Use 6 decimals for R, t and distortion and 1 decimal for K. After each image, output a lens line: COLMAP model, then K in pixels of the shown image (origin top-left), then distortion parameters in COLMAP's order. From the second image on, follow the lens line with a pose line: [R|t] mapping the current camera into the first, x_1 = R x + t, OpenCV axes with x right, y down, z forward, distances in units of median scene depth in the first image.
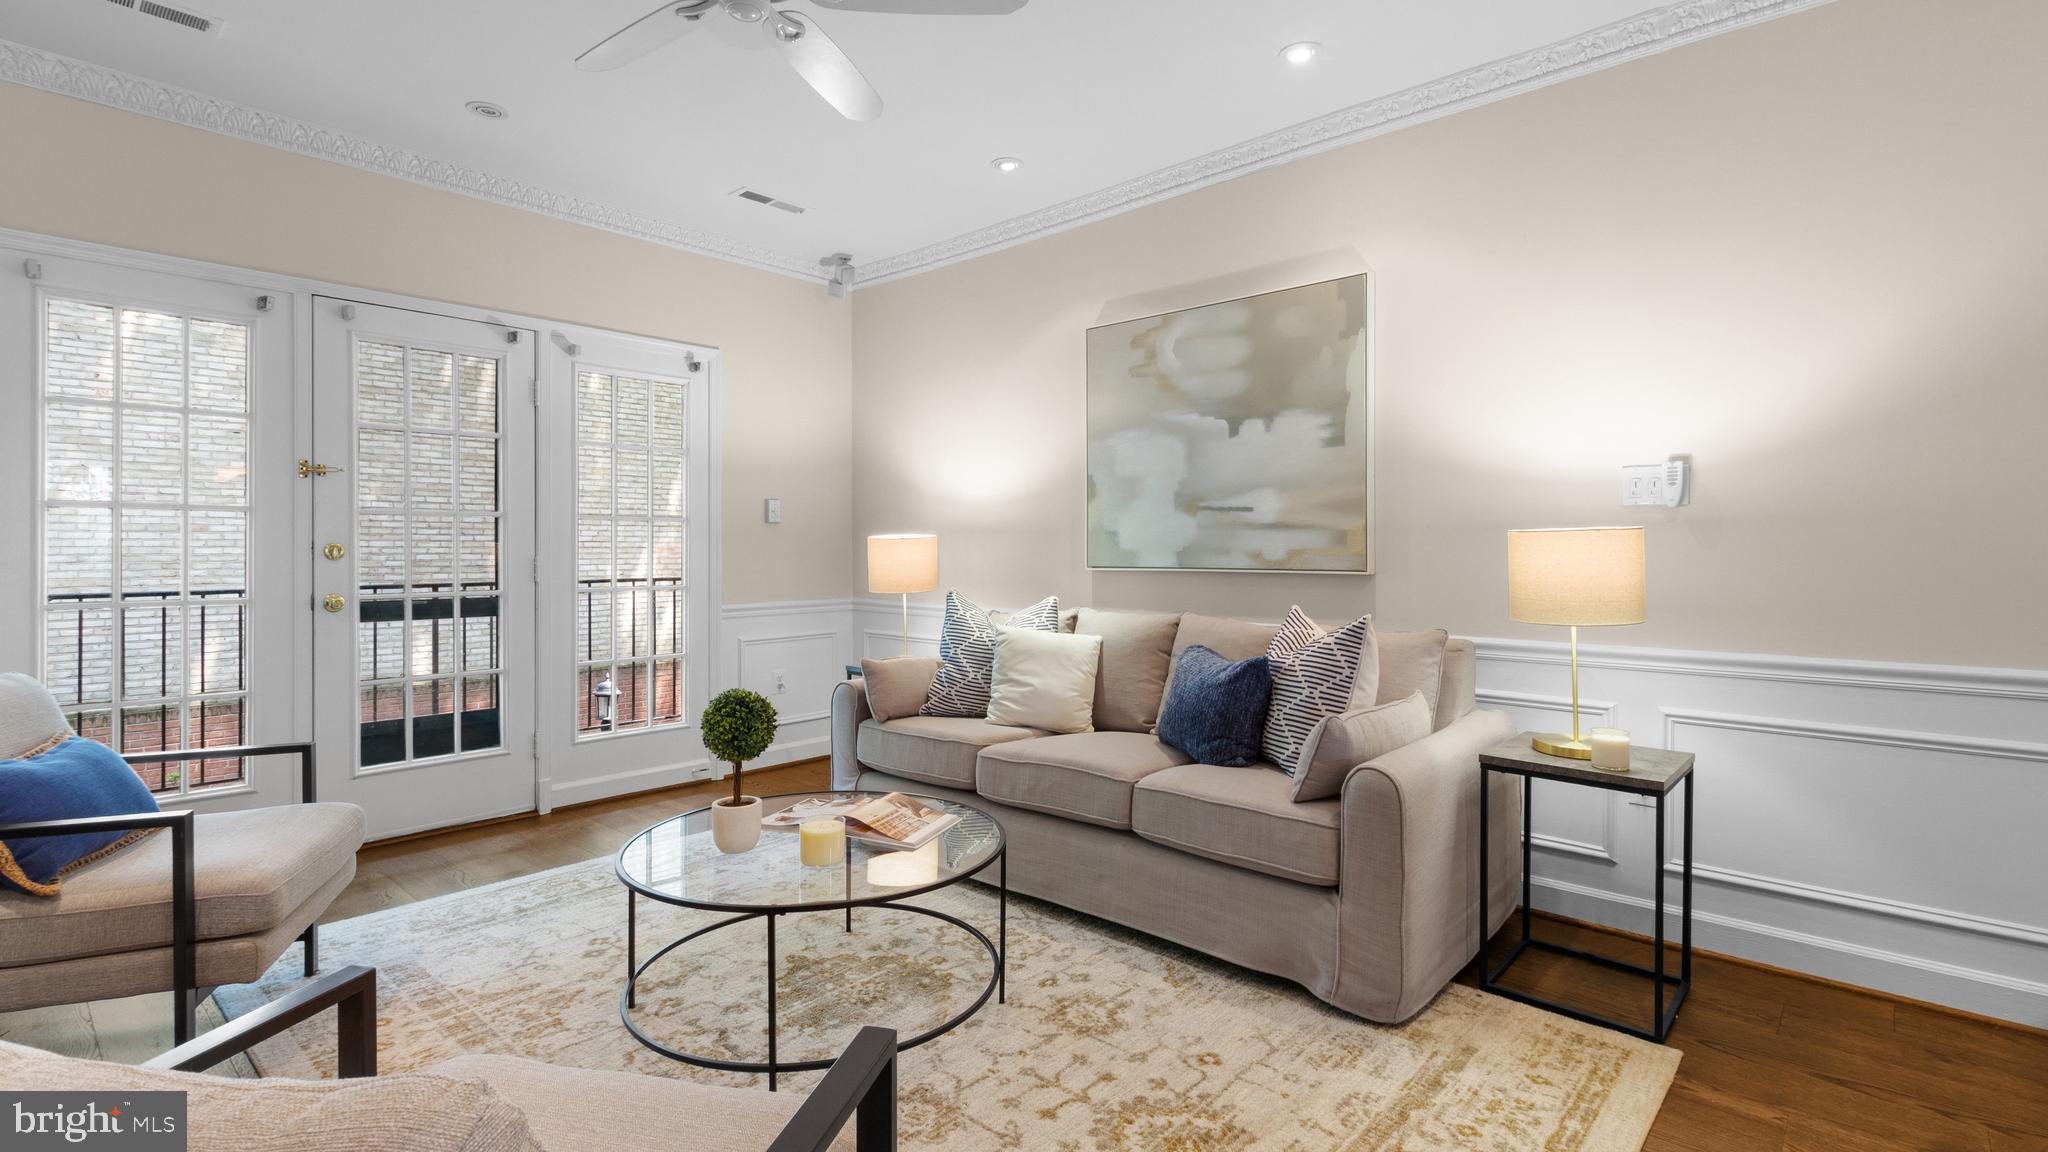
lens RADIAL K [[952.5, 0, 1046.8], [0, 952.5, 546.4], [0, 0, 1]] dist [0.006549, -0.003135]
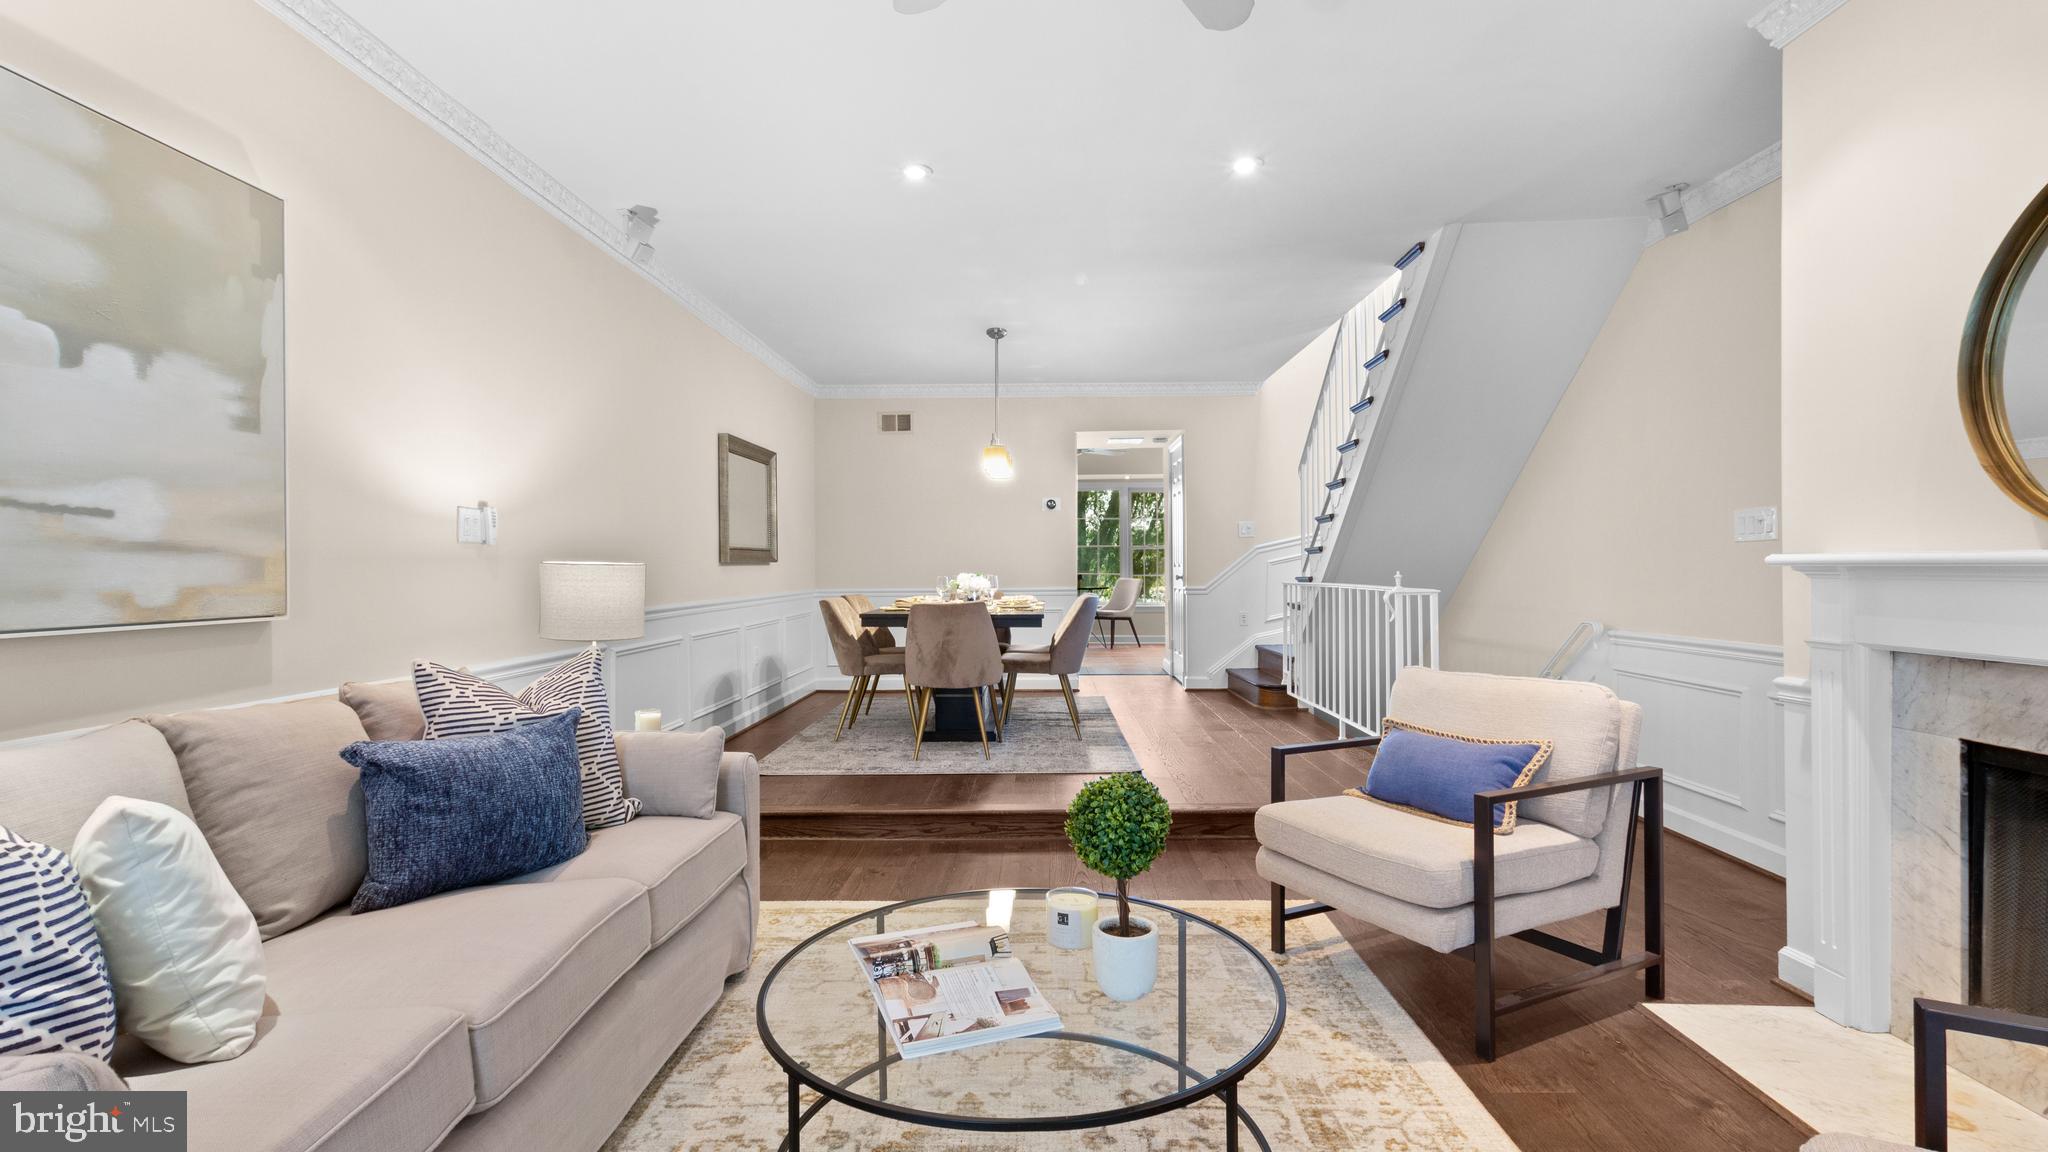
lens RADIAL K [[952.5, 0, 1014.3], [0, 952.5, 575.3], [0, 0, 1]] dist [0.006549, -0.003135]
pose [[-0.627309, 0.002030, 0.778768, -0.527335], [0.009311, 0.999945, 0.004894, -0.002403], [-0.778715, 0.010321, -0.627293, 0.948310]]
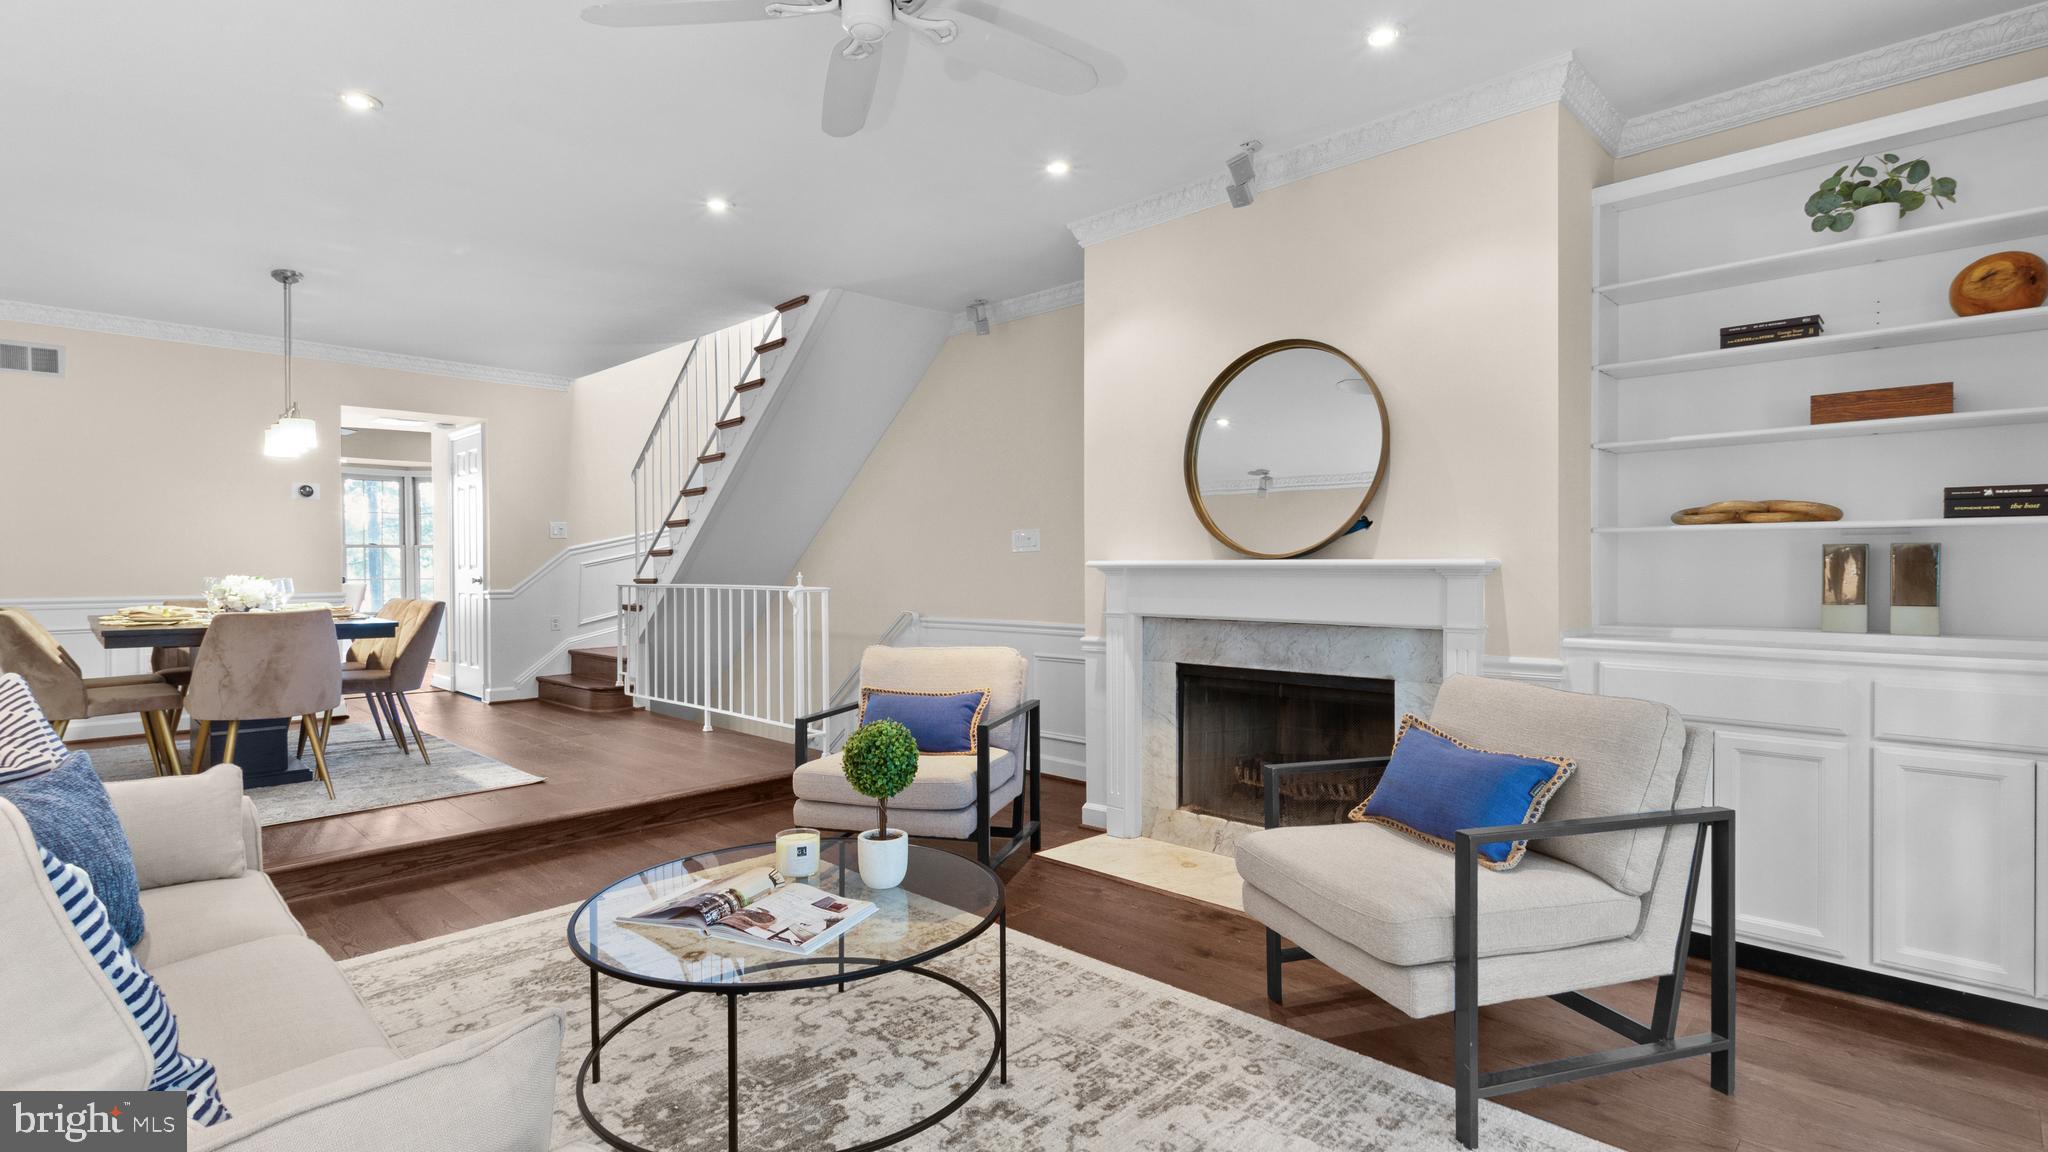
lens RADIAL K [[952.5, 0, 1042.2], [0, 952.5, 588.0], [0, 0, 1]] dist [0.006549, -0.003135]
pose [[-0.997801, 0.005012, 0.066085, -0.349919], [0.006383, 0.999769, 0.020541, -0.000774], [-0.065967, 0.020917, -0.997603, 1.215136]]
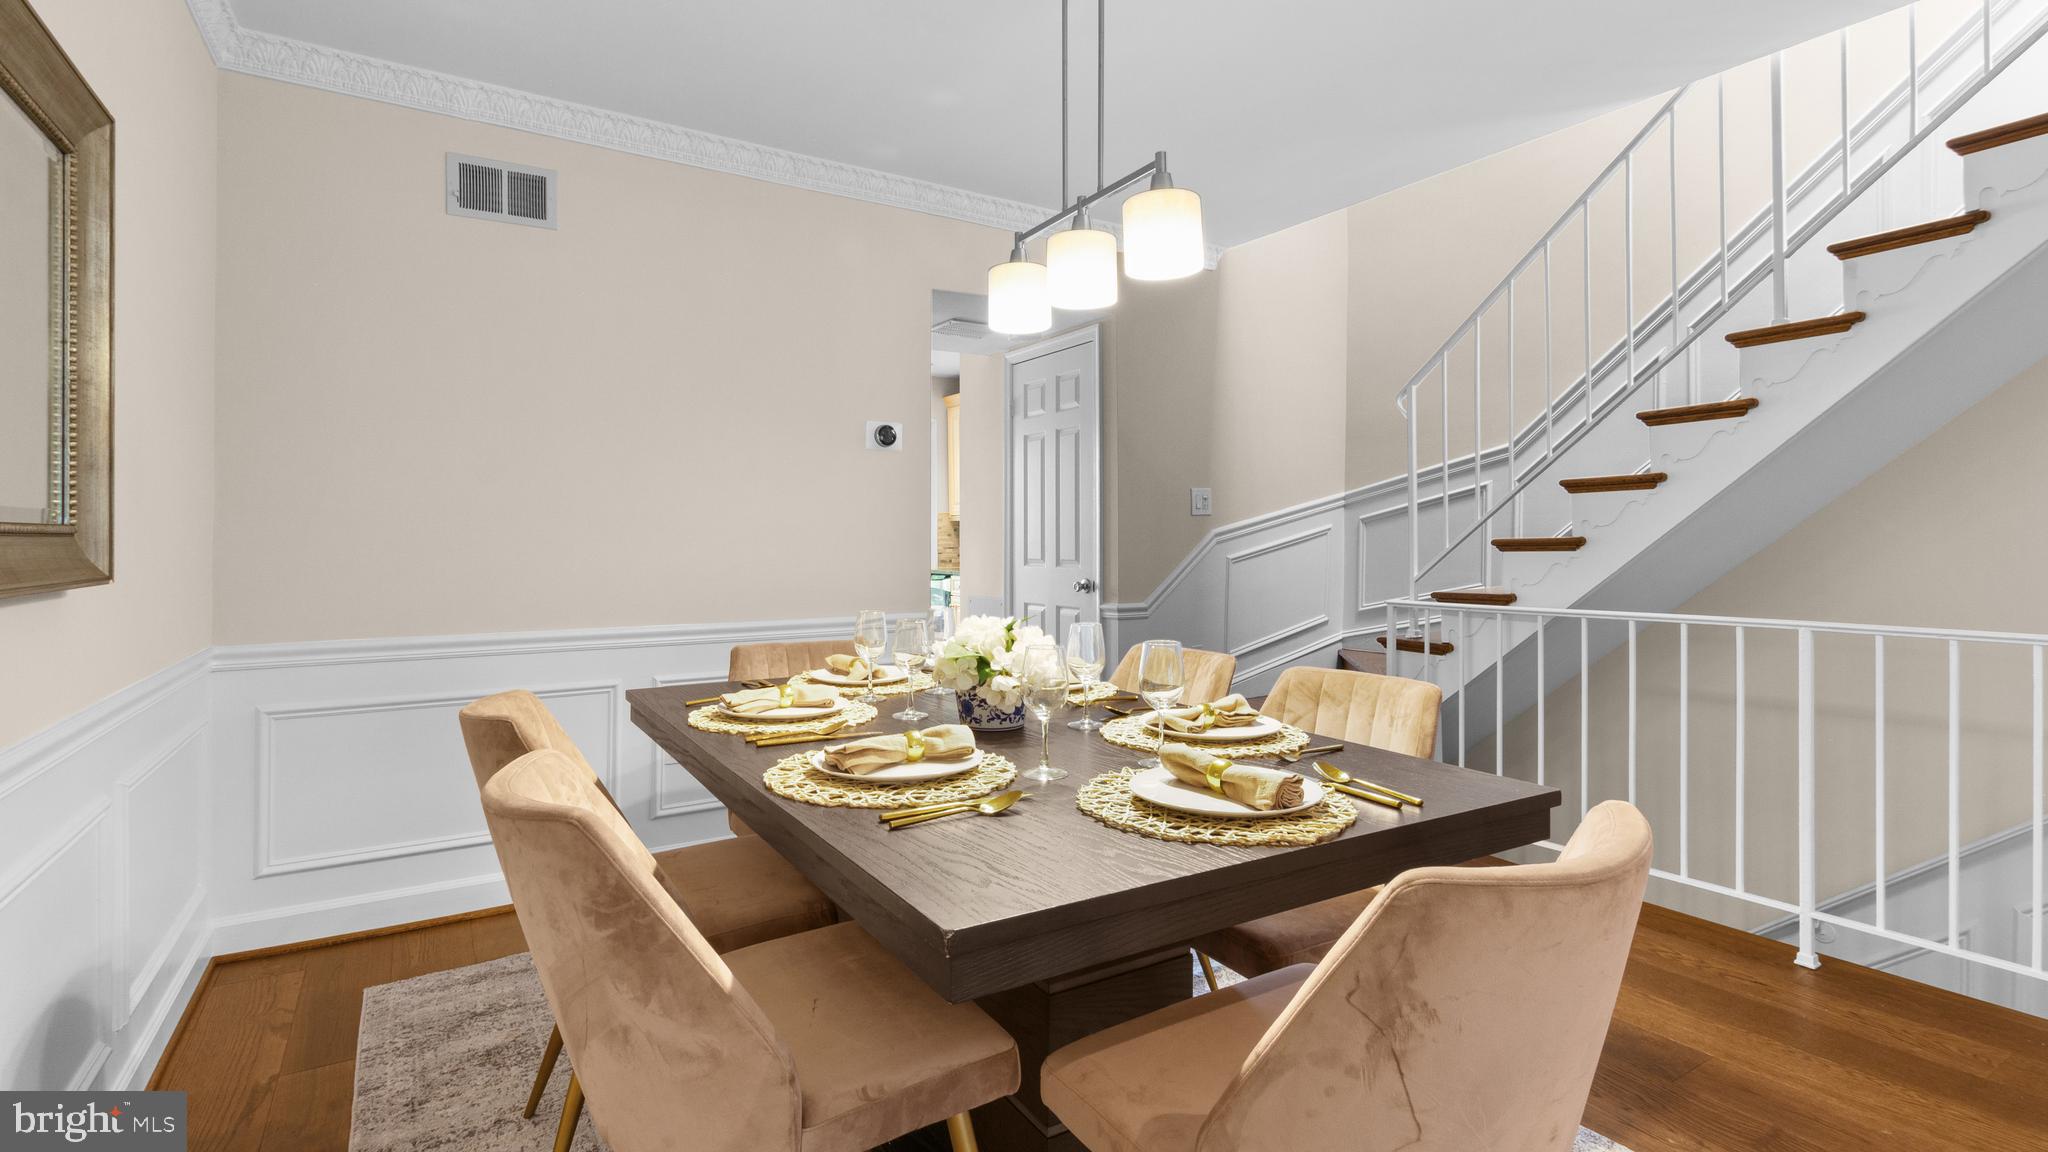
lens RADIAL K [[952.5, 0, 1026.4], [0, 952.5, 533.7], [0, 0, 1]] dist [0.006549, -0.003135]
pose [[-0.956170, 0.004692, 0.292775, 0.744514], [0.002777, 0.999972, -0.006958, -0.042888], [-0.292799, -0.005840, -0.956156, 0.410256]]
